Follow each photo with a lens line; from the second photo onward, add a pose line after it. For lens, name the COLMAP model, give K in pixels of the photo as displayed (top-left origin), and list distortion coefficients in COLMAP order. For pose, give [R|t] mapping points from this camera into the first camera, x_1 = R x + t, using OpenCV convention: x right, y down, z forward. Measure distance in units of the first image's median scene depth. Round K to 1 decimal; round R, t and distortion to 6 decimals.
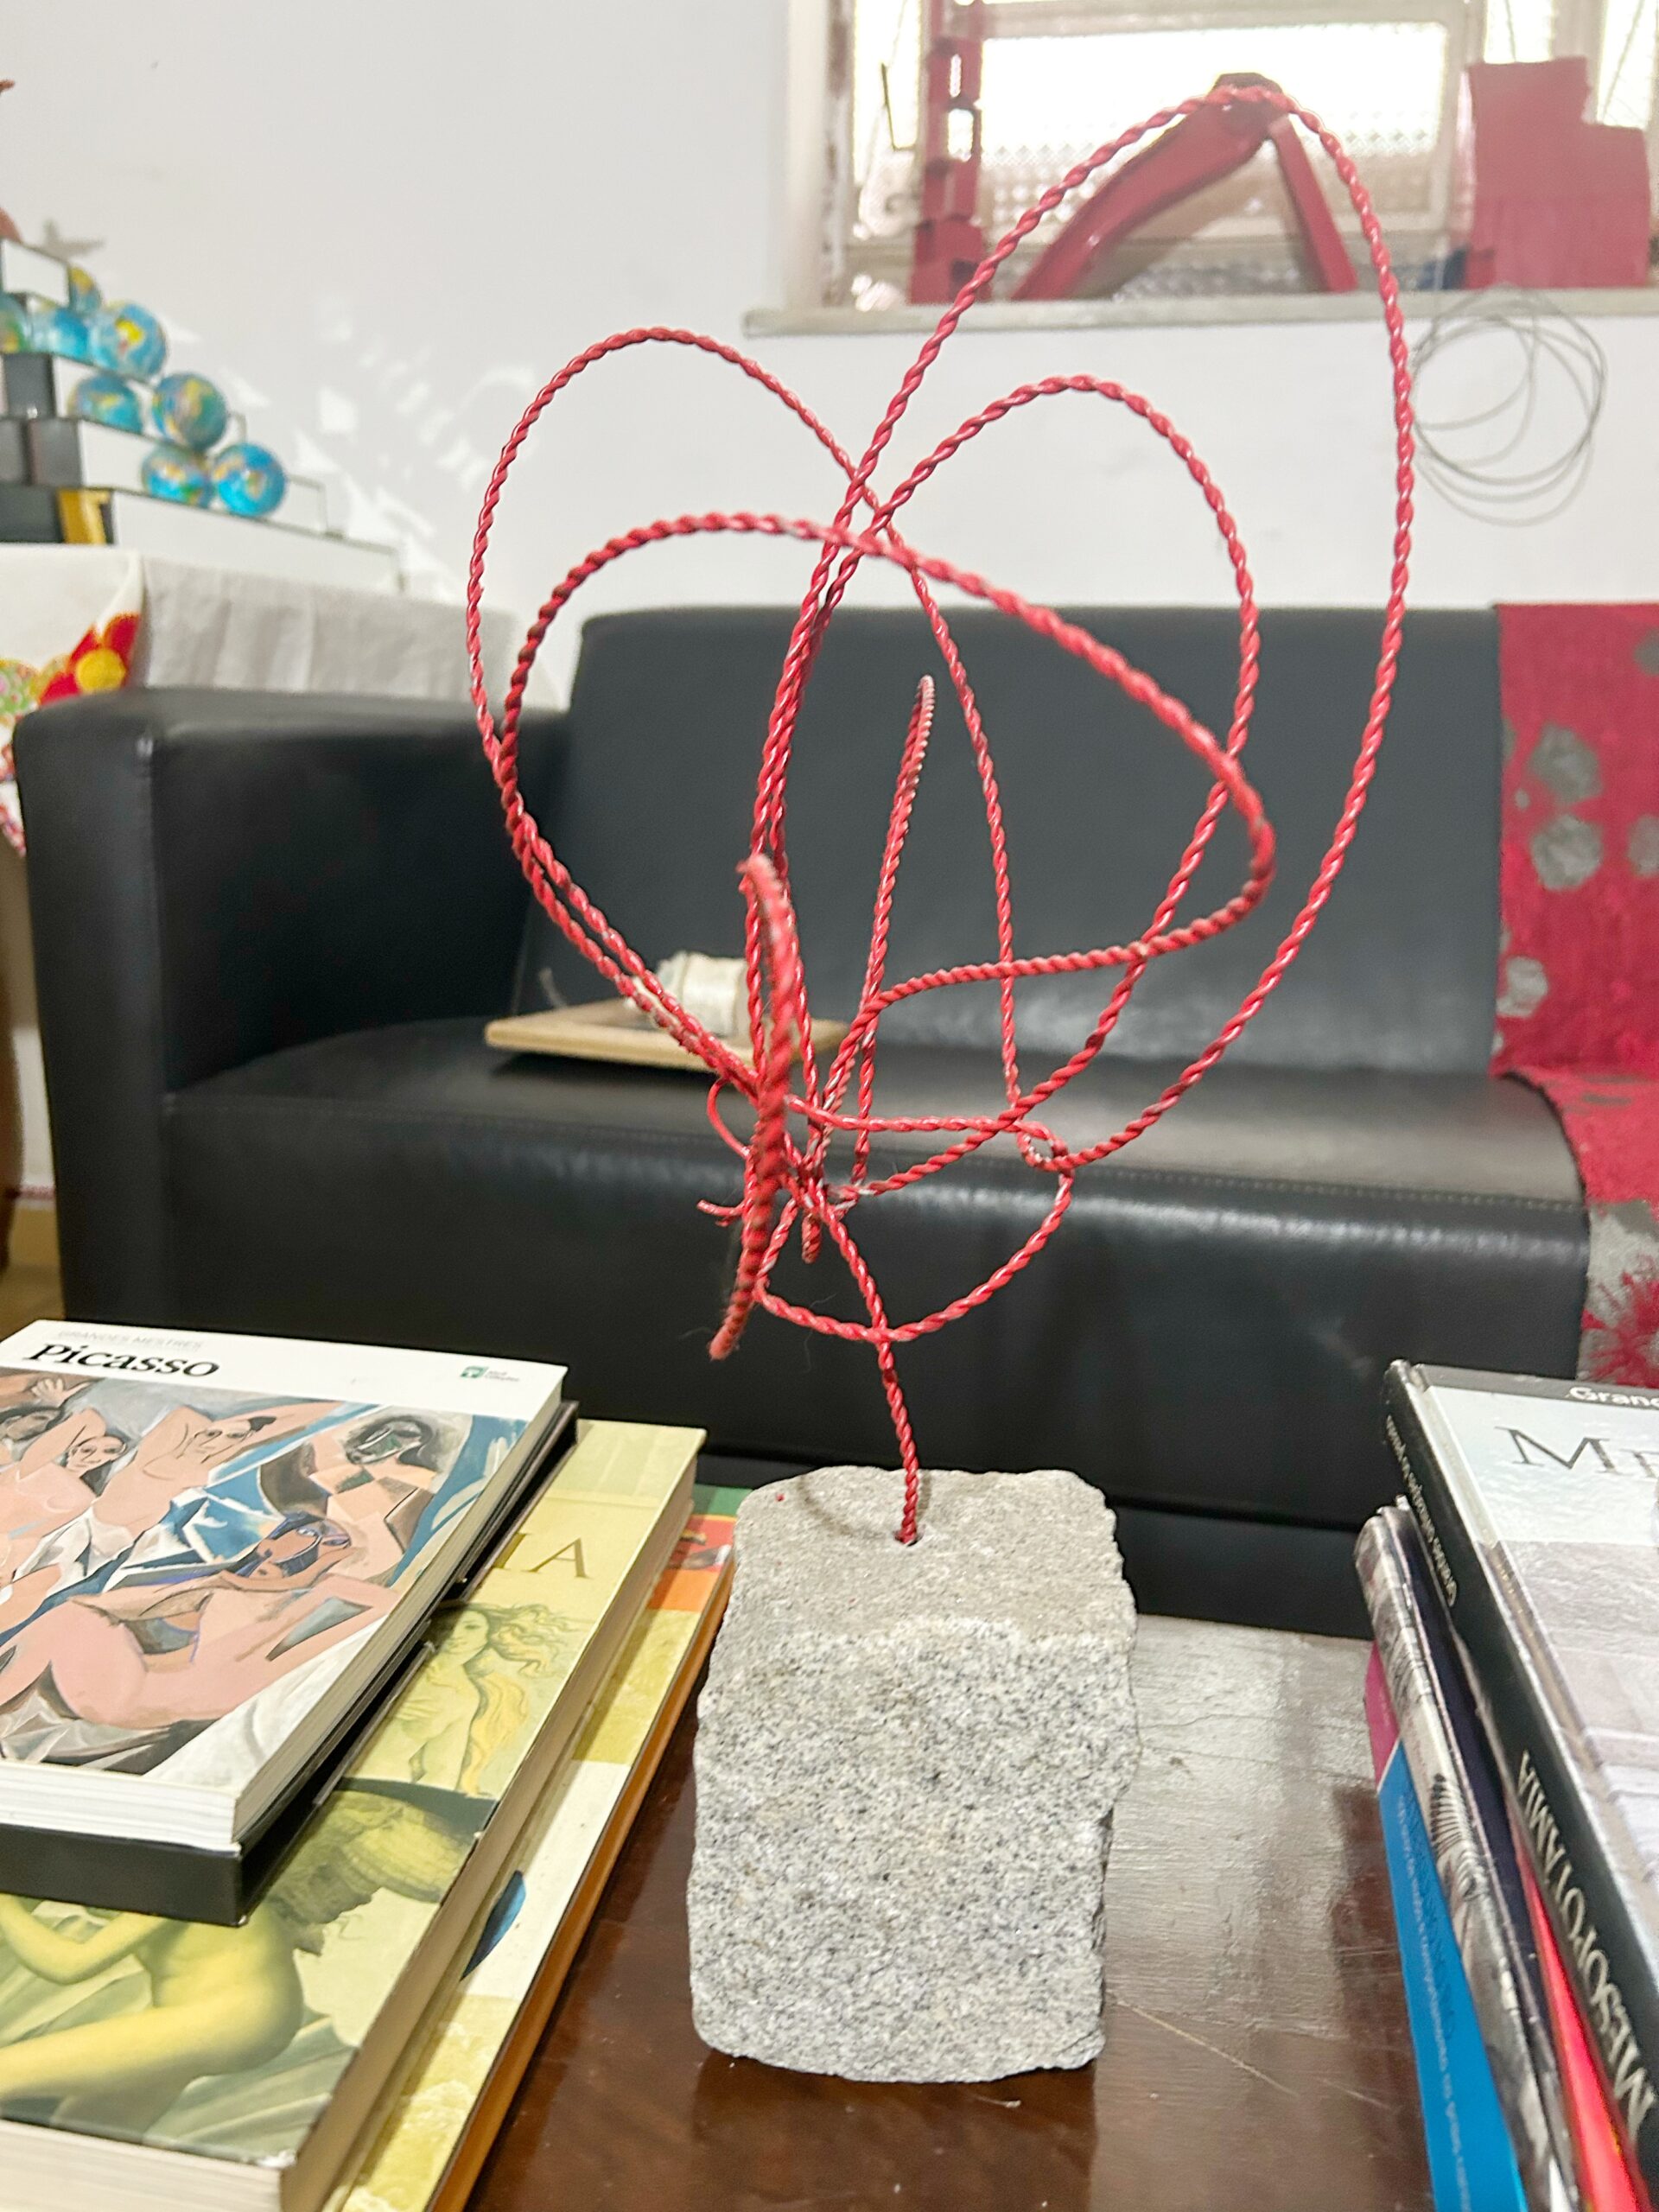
lens RADIAL K [[1696.7, 0, 820.2], [0, 1696.7, 1110.2], [0, 0, 1]] dist [0.018472, -0.014944]
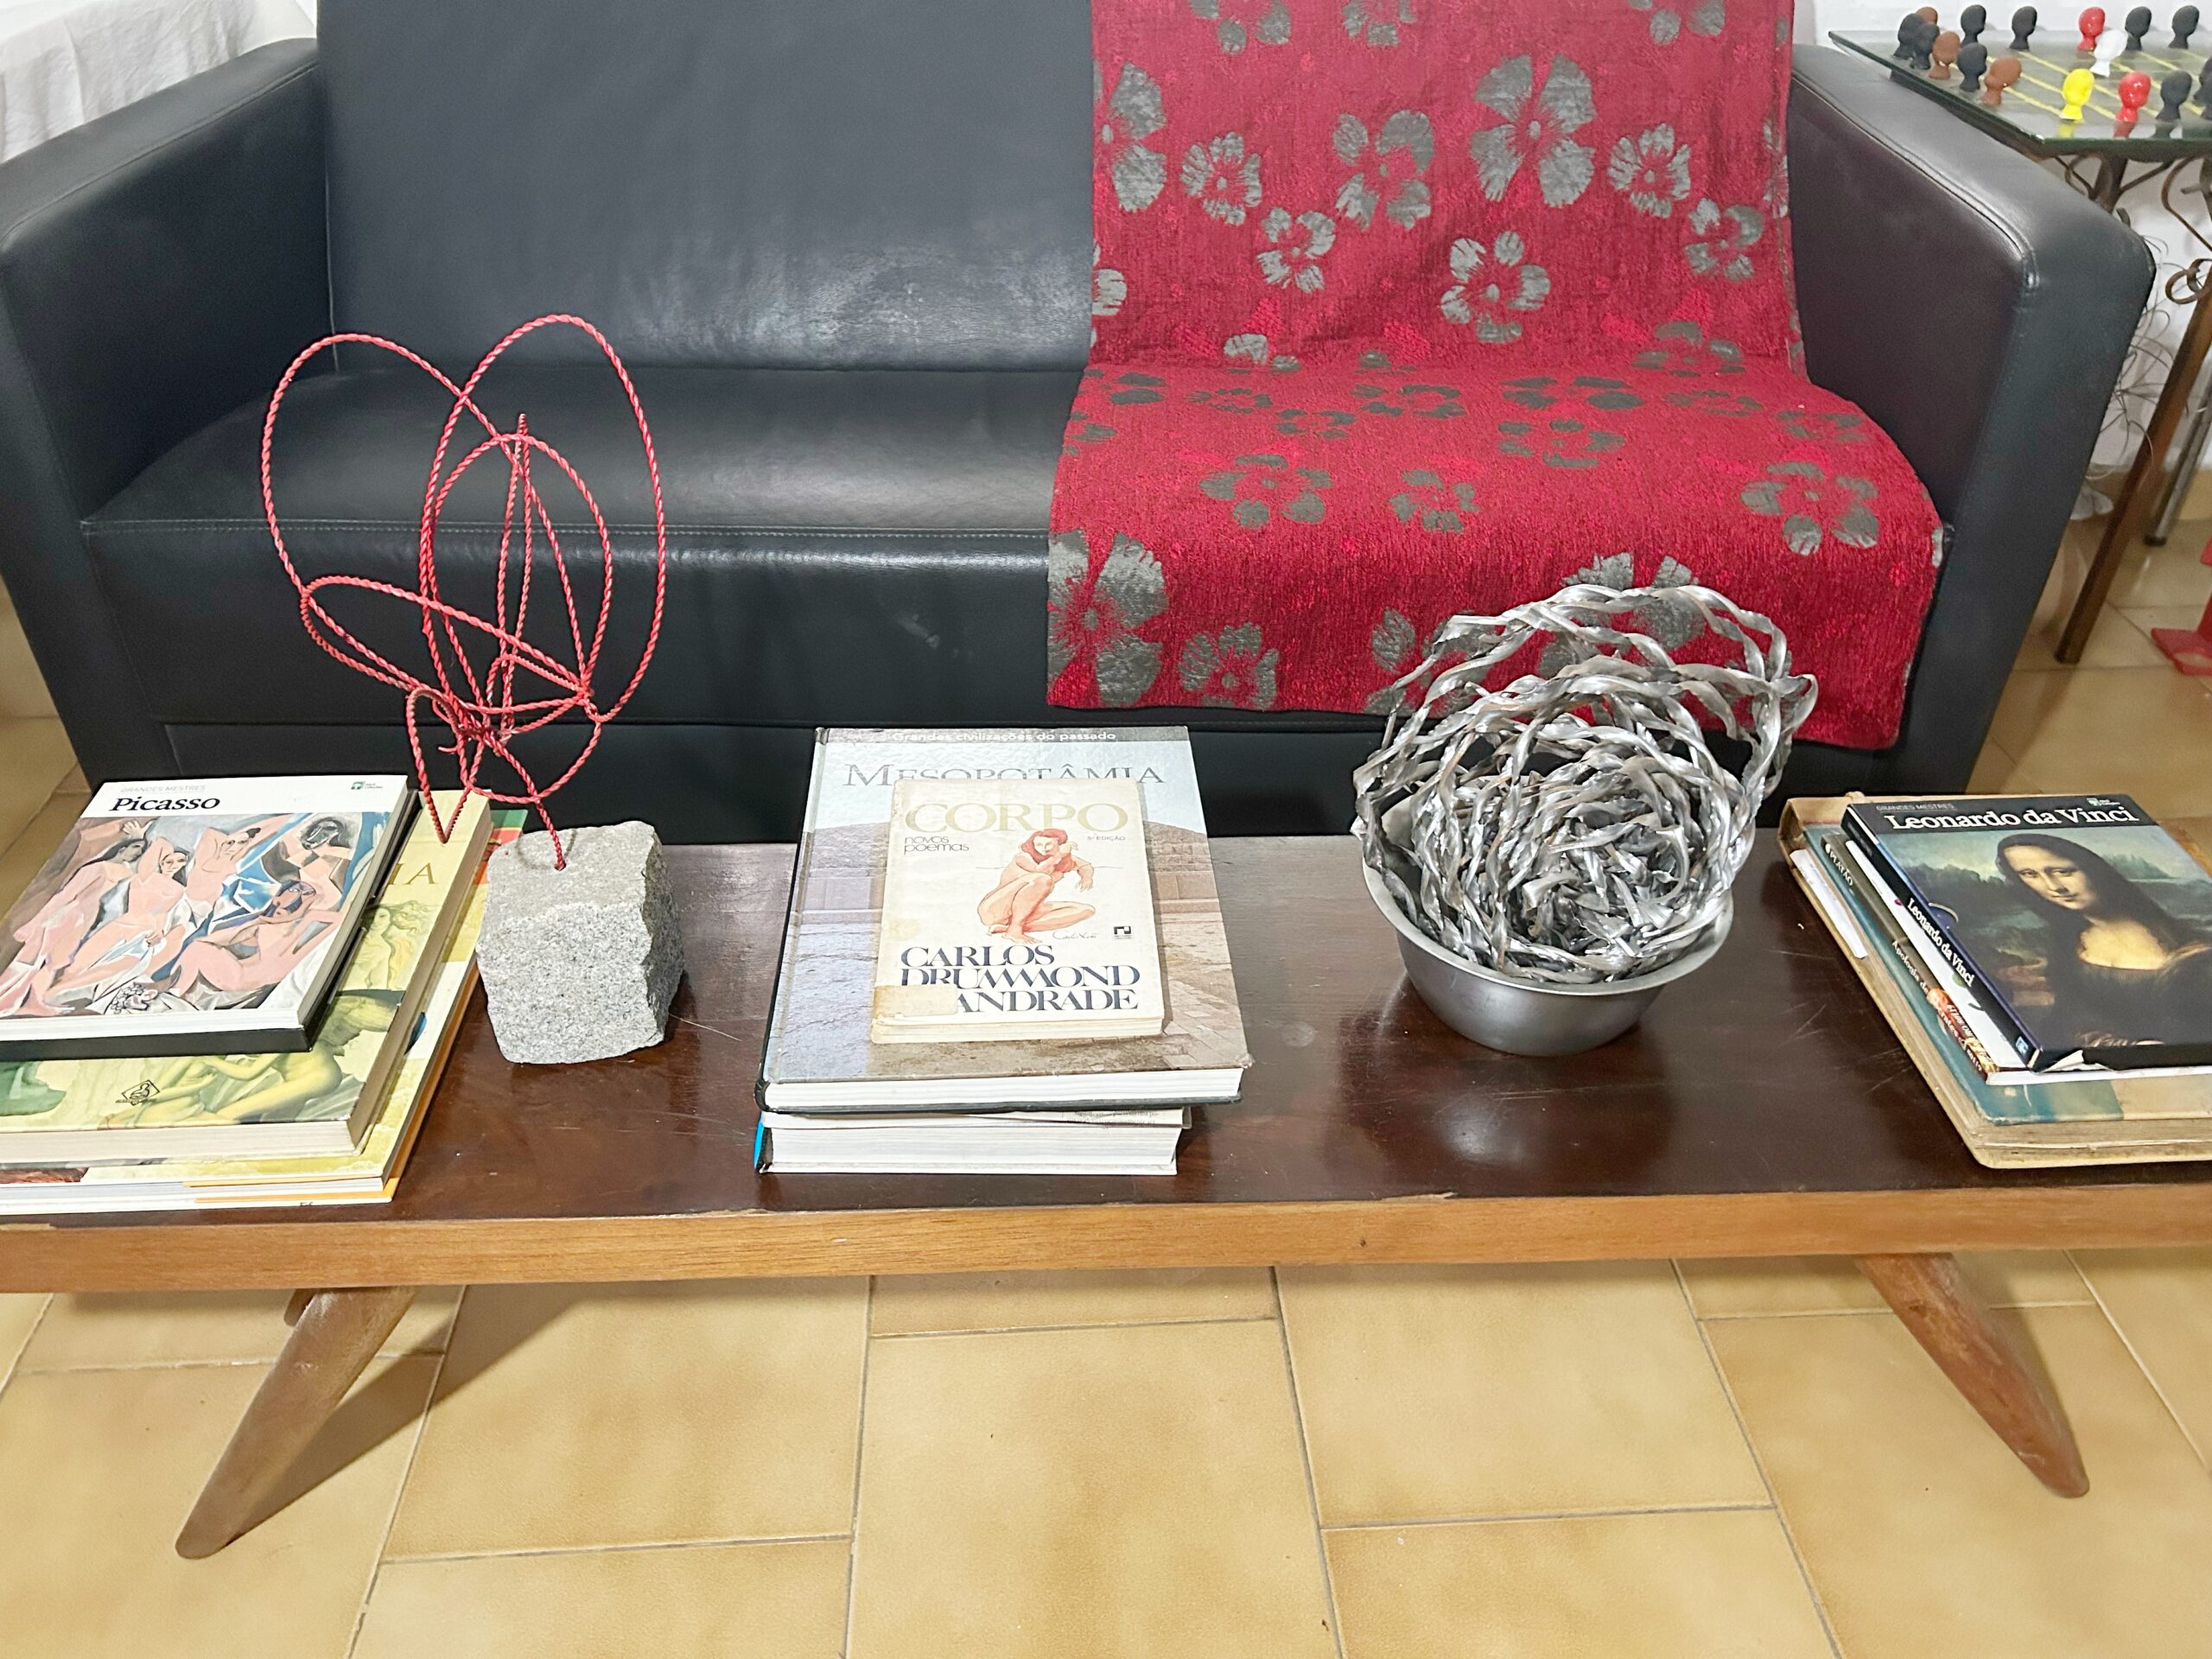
lens RADIAL K [[1696.7, 0, 1109.1], [0, 1696.7, 814.9], [0, 0, 1]] dist [0.018472, -0.014944]
pose [[0.975236, -0.140614, 0.170714, 0.379311], [0.067477, 0.924239, 0.375805, -0.622057], [-0.210624, -0.354979, 0.910839, -1.242588]]
